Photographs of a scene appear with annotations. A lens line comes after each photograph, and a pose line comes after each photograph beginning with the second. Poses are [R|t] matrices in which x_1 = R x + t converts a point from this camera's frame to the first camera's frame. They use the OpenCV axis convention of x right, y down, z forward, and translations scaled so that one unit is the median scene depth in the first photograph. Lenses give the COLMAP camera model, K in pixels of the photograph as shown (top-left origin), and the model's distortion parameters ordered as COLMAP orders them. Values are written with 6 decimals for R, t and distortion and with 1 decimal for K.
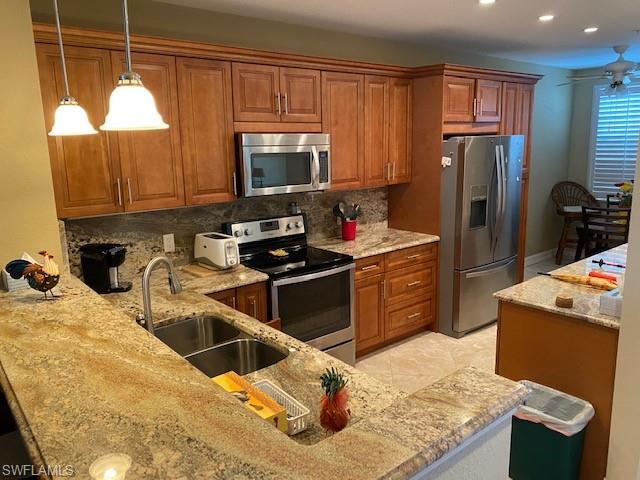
lens RADIAL K [[488.8, 0, 318.9], [0, 488.8, 238.6], [0, 0, 1]] dist [0.021860, -0.000129]
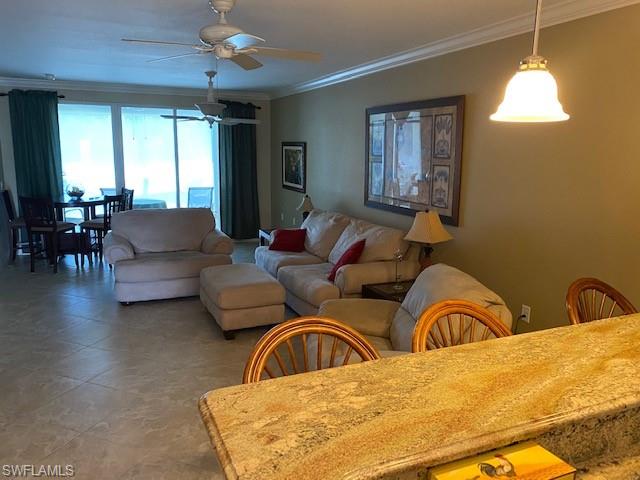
lens RADIAL K [[488.8, 0, 318.9], [0, 488.8, 238.6], [0, 0, 1]] dist [0.021860, -0.000129]
pose [[-0.275445, 0.194385, -0.941459, 0.598257], [-0.194201, 0.947899, 0.252533, -0.166324], [0.941497, 0.252391, -0.223344, 0.861790]]
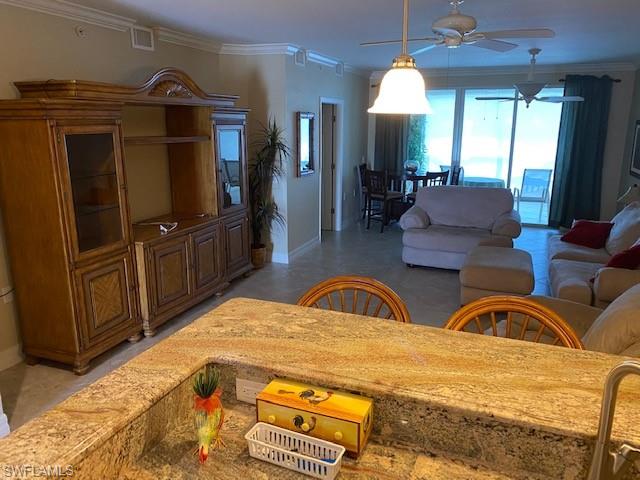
lens RADIAL K [[488.8, 0, 318.9], [0, 488.8, 238.6], [0, 0, 1]] dist [0.021860, -0.000129]
pose [[-0.876287, 0.128902, -0.464226, 0.245856], [-0.079700, 0.911486, 0.403537, -0.366360], [0.475152, 0.390613, -0.788449, 1.729321]]
